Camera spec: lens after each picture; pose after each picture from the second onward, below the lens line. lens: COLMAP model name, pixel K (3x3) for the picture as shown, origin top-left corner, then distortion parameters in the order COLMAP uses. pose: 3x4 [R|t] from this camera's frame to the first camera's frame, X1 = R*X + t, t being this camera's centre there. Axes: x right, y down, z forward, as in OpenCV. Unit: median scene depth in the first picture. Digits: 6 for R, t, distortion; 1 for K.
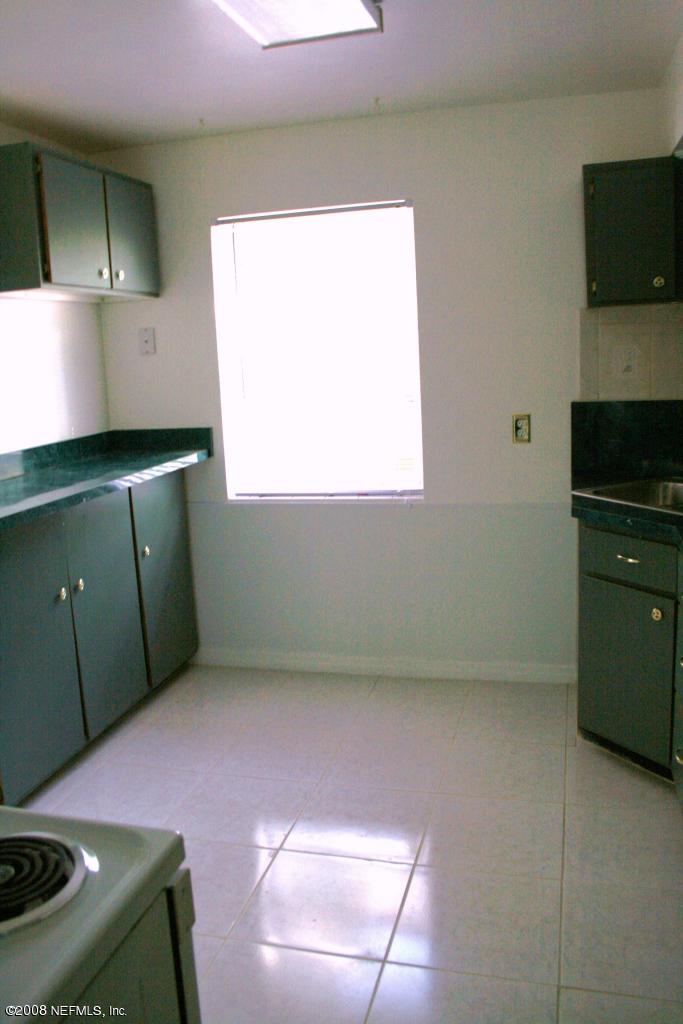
lens RADIAL K [[908.7, 0, 285.9], [0, 908.7, 512.8], [0, 0, 1]] dist [-0.114752, 0.006725]
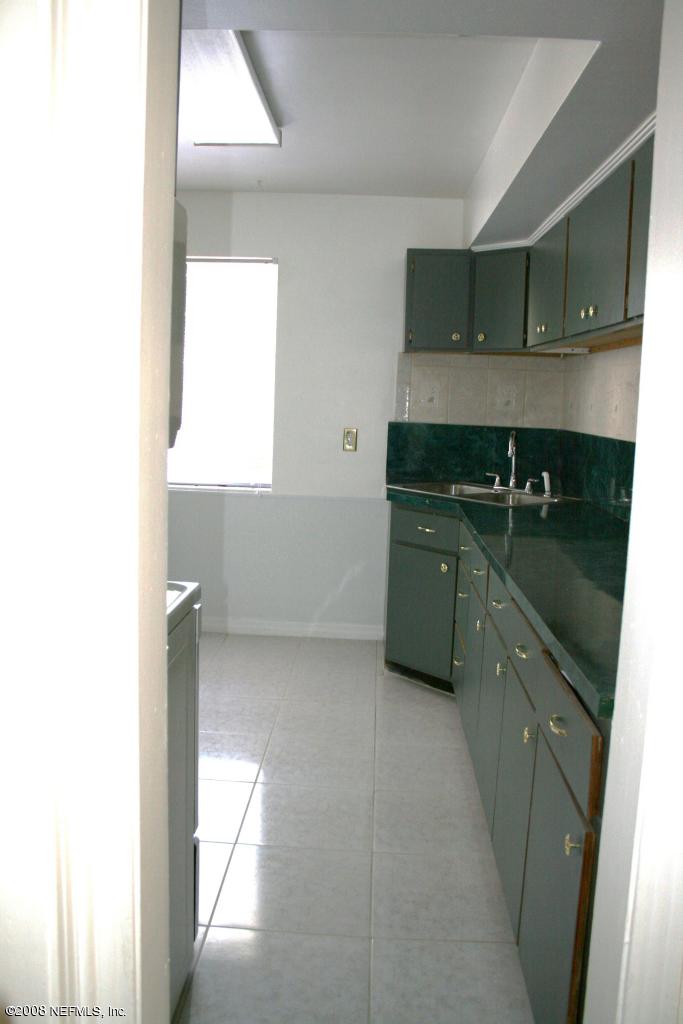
lens RADIAL K [[878.7, 0, 341.5], [0, 878.7, 512.0], [0, 0, 1]] dist [-0.259480, 0.001258]
pose [[0.963687, 0.056120, 0.261070, -0.085113], [-0.043792, 0.997644, -0.052807, 0.089161], [-0.263418, 0.039457, 0.963874, -0.238333]]
